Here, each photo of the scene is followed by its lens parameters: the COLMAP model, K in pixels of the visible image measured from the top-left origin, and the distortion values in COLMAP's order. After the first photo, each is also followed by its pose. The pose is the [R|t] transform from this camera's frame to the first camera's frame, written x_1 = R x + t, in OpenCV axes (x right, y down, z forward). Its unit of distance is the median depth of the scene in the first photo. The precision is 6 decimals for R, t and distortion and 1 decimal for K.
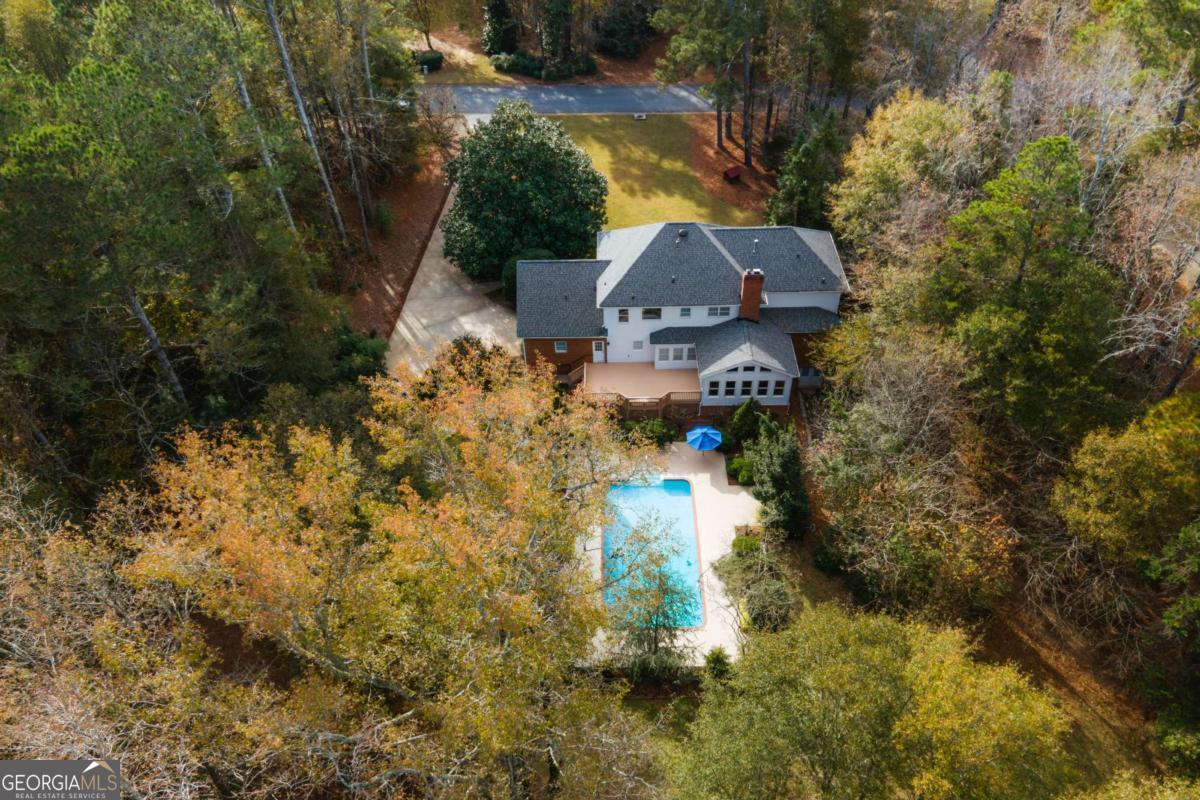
lens RADIAL K [[885.7, 0, 610.0], [0, 885.7, 436.7], [0, 0, 1]] dist [0.004355, 0.000422]
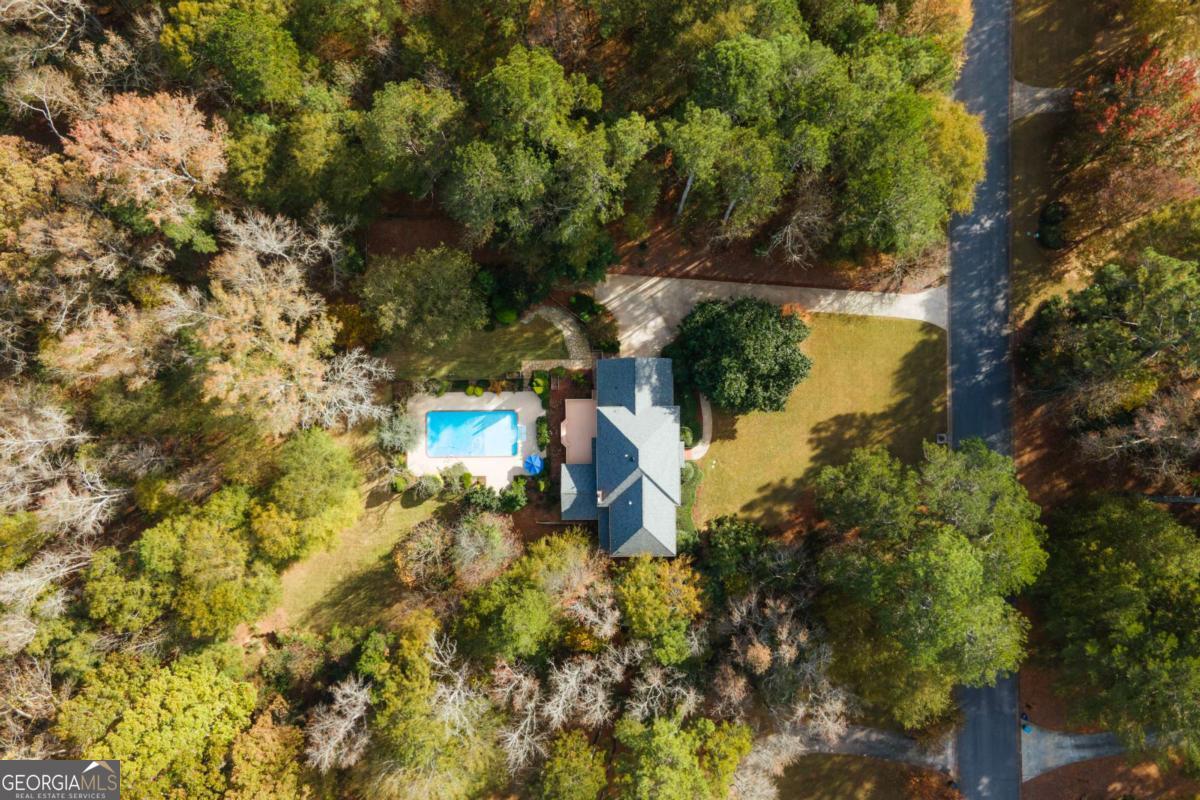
lens RADIAL K [[885.7, 0, 605.2], [0, 885.7, 400.6], [0, 0, 1]] dist [0.004355, 0.000422]
pose [[0.004445, 0.999918, -0.012002, -0.005253], [-0.678934, 0.011829, 0.734104, -1.399708], [0.734186, 0.004886, 0.678931, -0.147851]]
